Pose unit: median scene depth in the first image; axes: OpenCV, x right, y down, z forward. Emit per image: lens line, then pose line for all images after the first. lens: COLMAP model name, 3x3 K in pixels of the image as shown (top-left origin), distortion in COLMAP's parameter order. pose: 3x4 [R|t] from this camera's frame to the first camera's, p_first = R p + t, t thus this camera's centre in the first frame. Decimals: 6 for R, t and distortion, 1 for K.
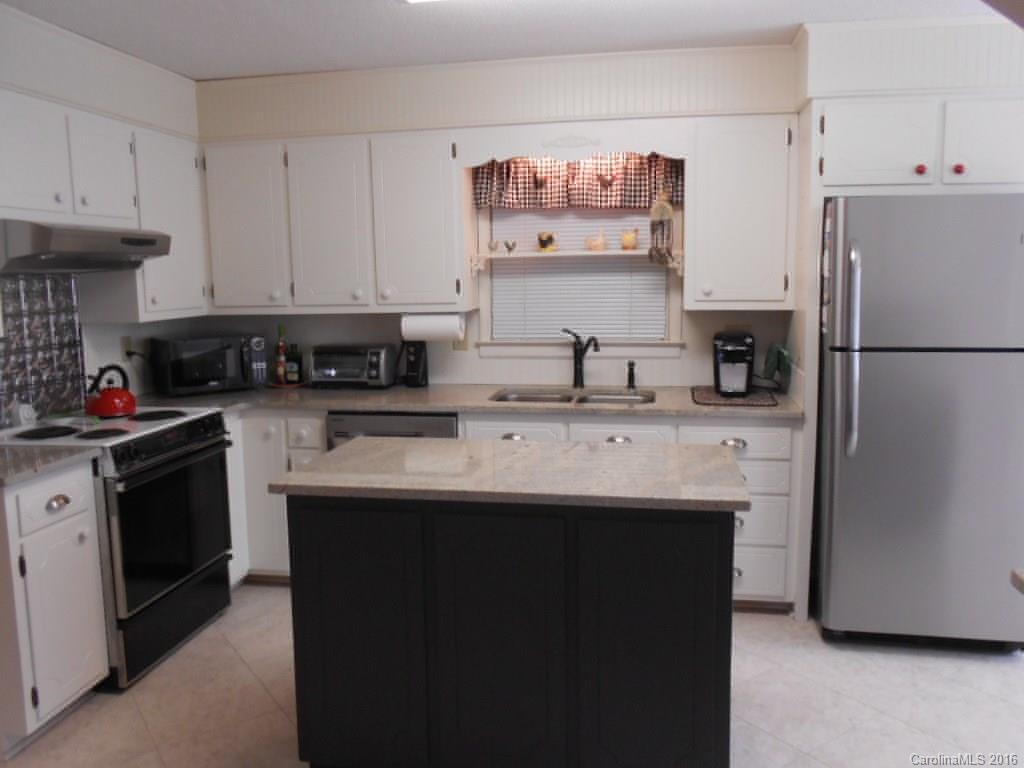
lens RADIAL K [[849.0, 0, 508.5], [0, 849.0, 376.2], [0, 0, 1]] dist [-0.018904, 0.015179]
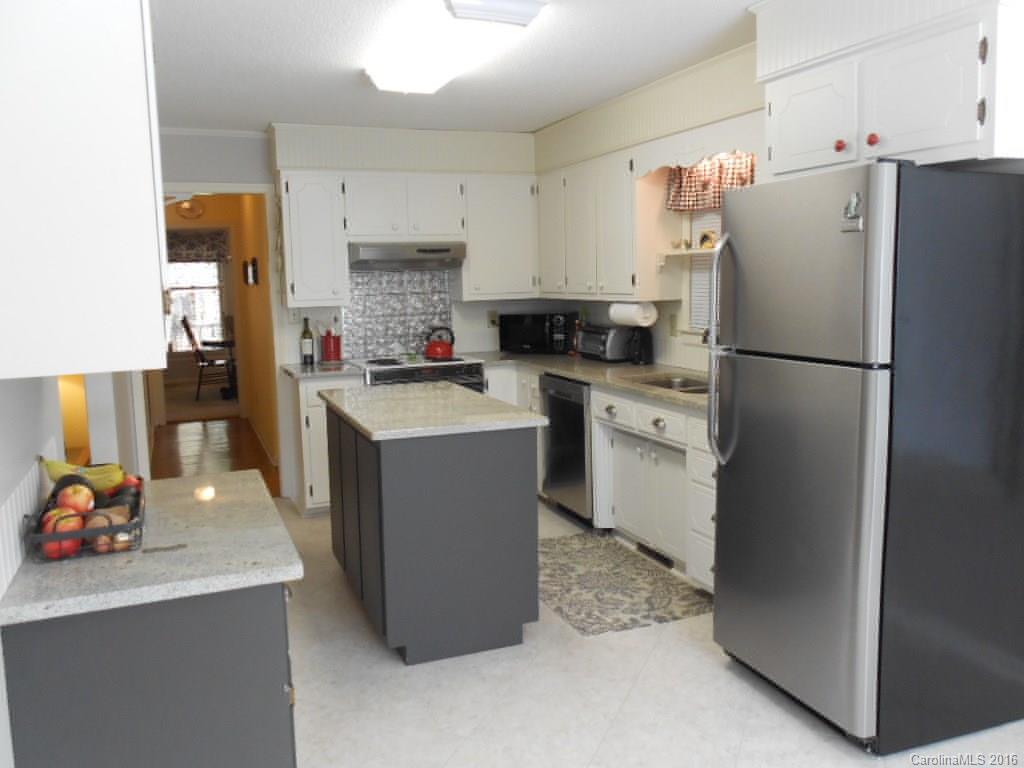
lens RADIAL K [[849.0, 0, 508.9], [0, 849.0, 384.5], [0, 0, 1]] dist [-0.018904, 0.015179]
pose [[0.522988, 0.114329, -0.844637, 0.848331], [-0.097675, 0.992474, 0.073862, -0.031067], [0.846725, 0.043871, 0.530219, 0.228157]]
